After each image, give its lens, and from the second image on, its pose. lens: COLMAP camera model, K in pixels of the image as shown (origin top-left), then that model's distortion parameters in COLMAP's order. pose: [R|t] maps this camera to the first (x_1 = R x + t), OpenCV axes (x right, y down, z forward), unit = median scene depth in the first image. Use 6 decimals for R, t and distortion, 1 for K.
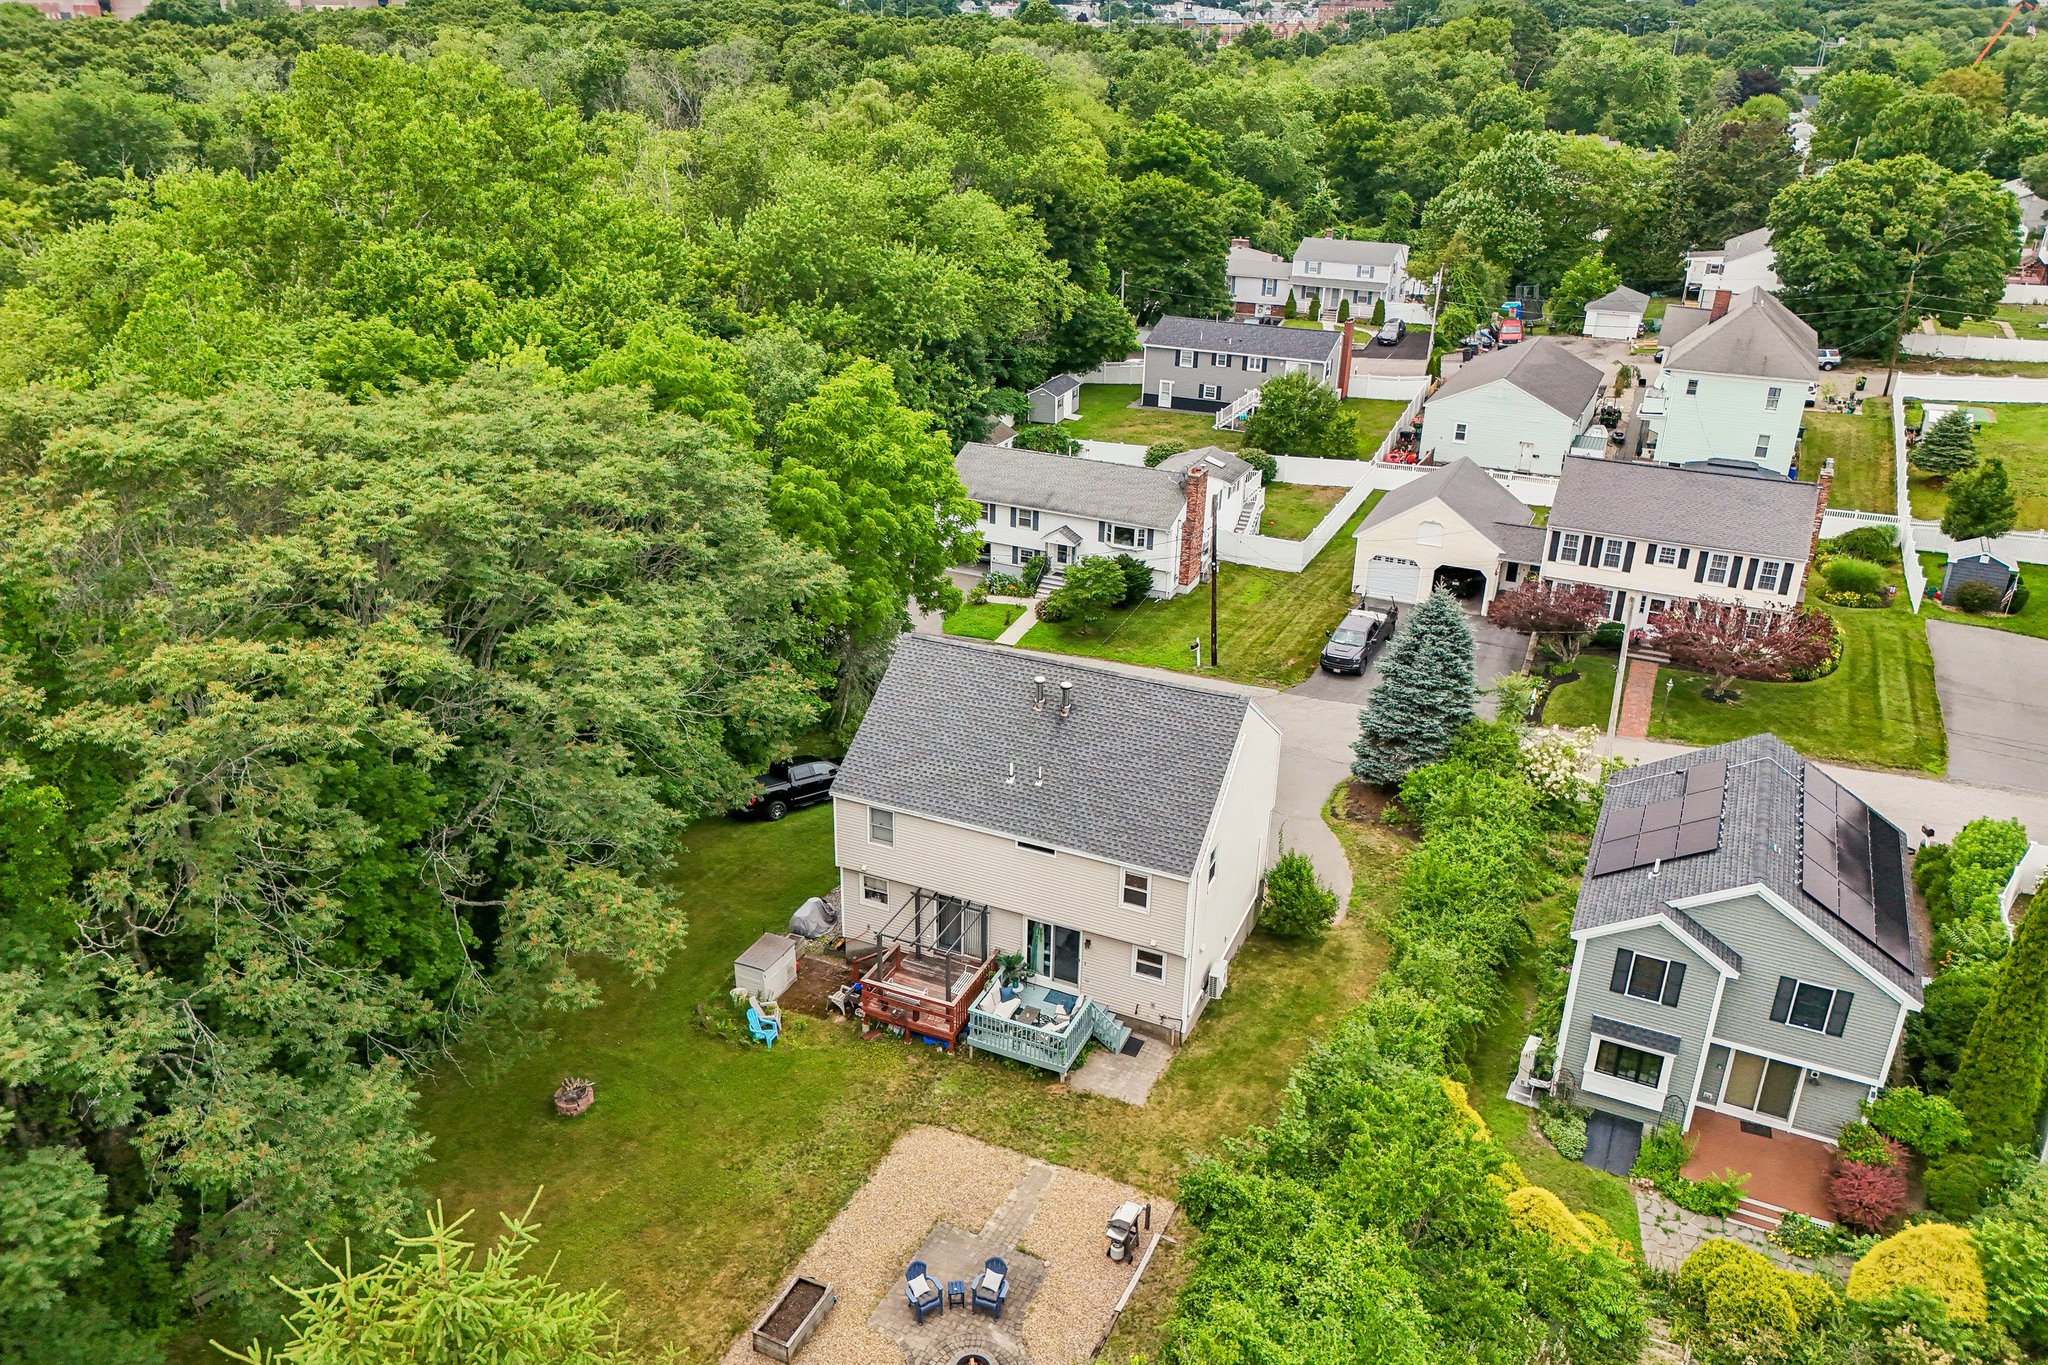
lens RADIAL K [[1443.0, 0, 974.0], [0, 1443.0, 639.9], [0, 0, 1]] dist [0.034158, -0.072977]
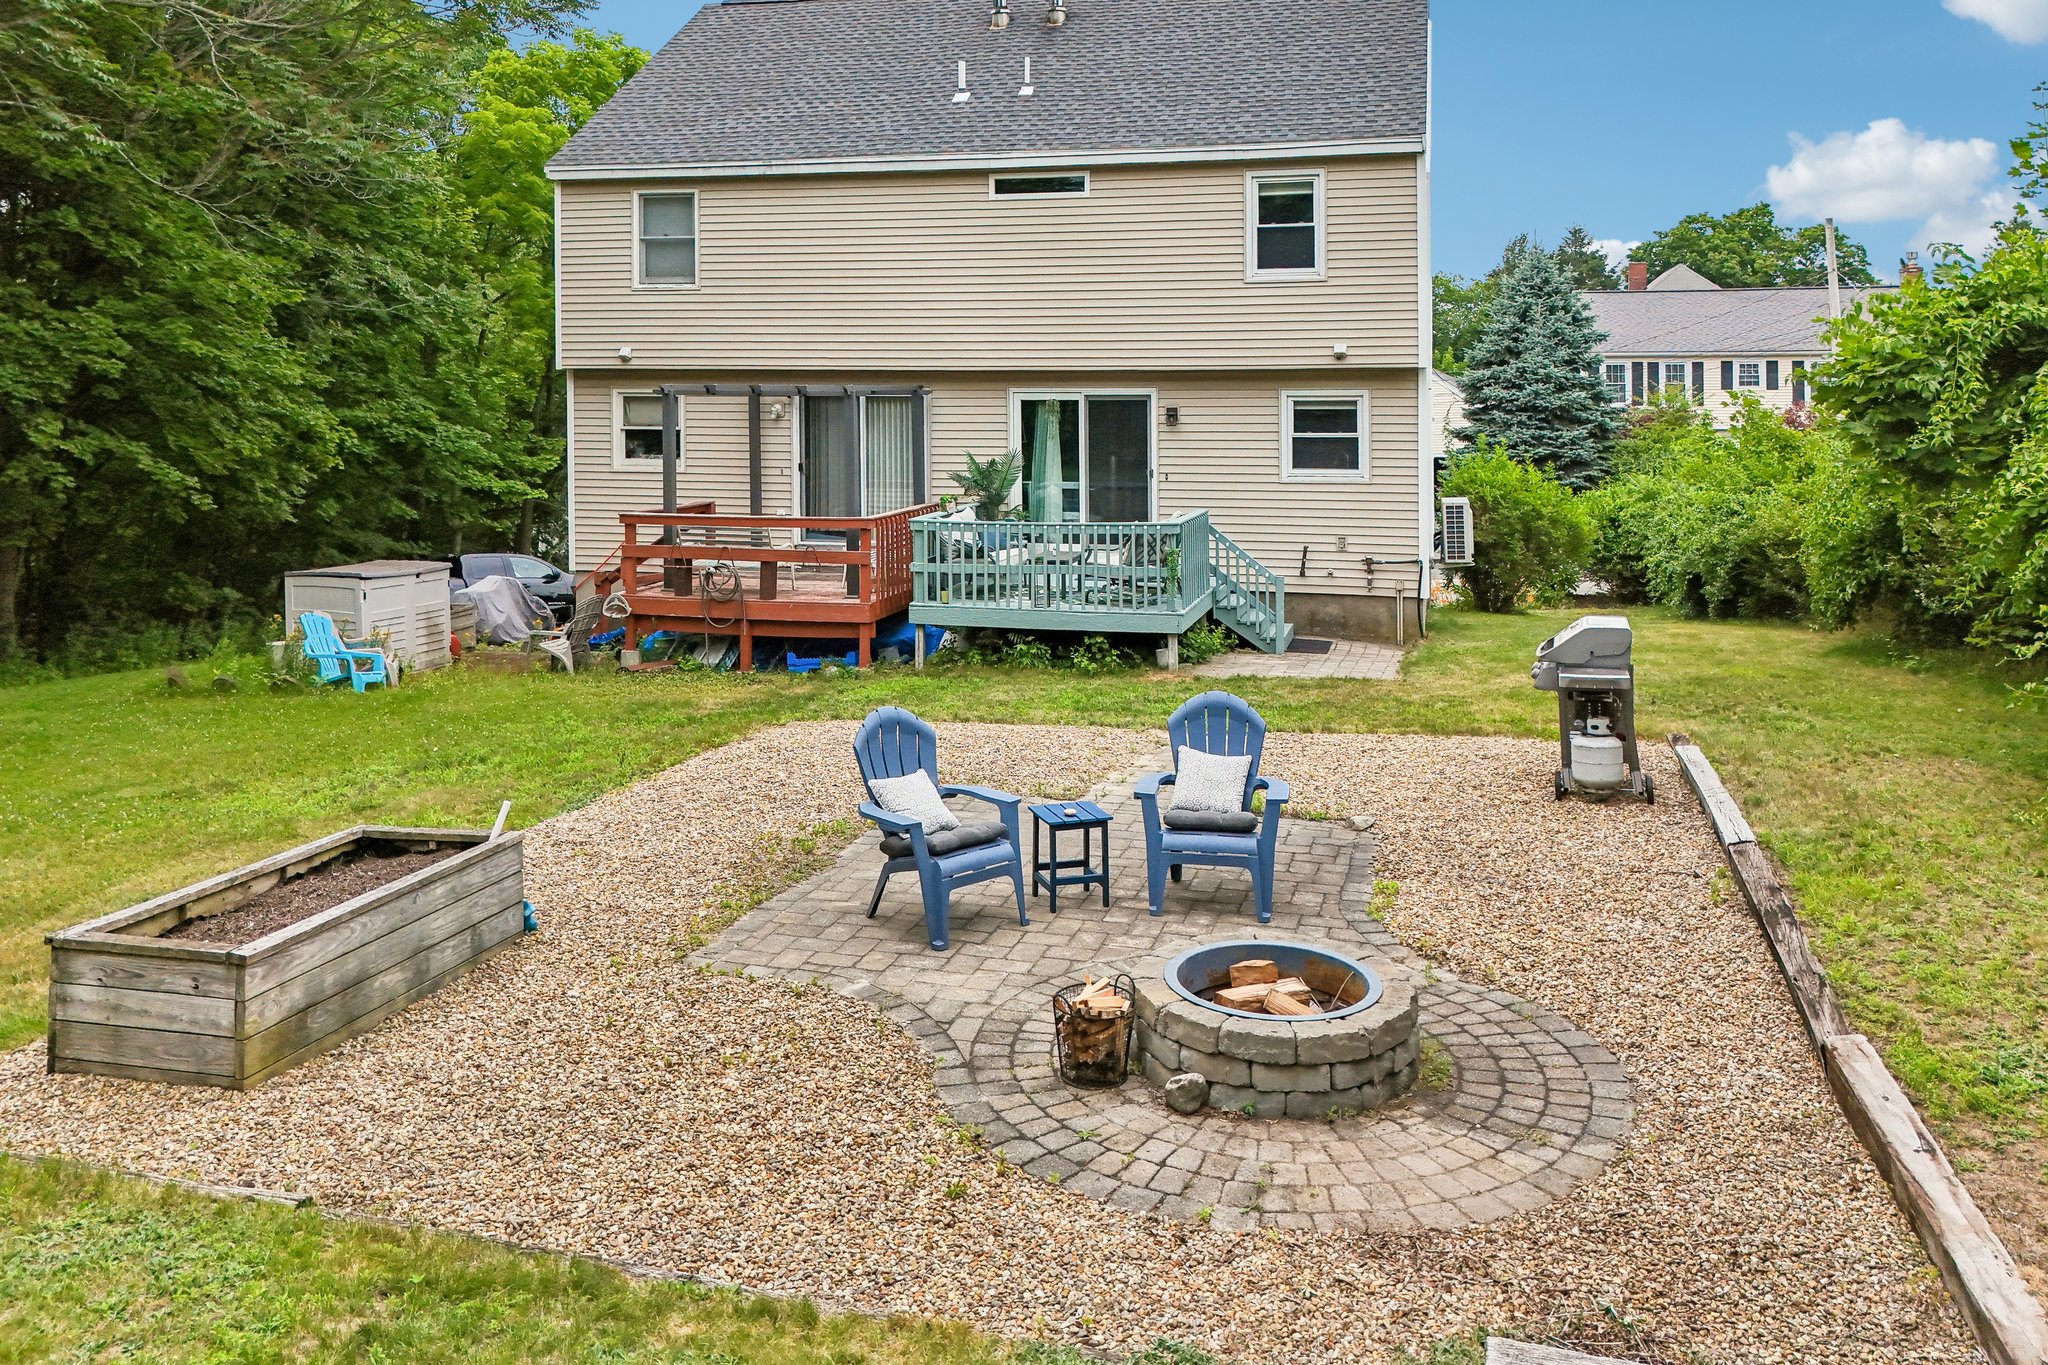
lens RADIAL K [[1555.5, 0, 1014.2], [0, 1555.5, 441.2], [0, 0, 1]] dist [0.050193, -0.005677]
pose [[0.981737, -0.011934, 0.189869, -0.030573], [0.081264, 0.928704, -0.361809, 0.215960], [-0.172014, 0.370630, 0.912713, 0.338561]]
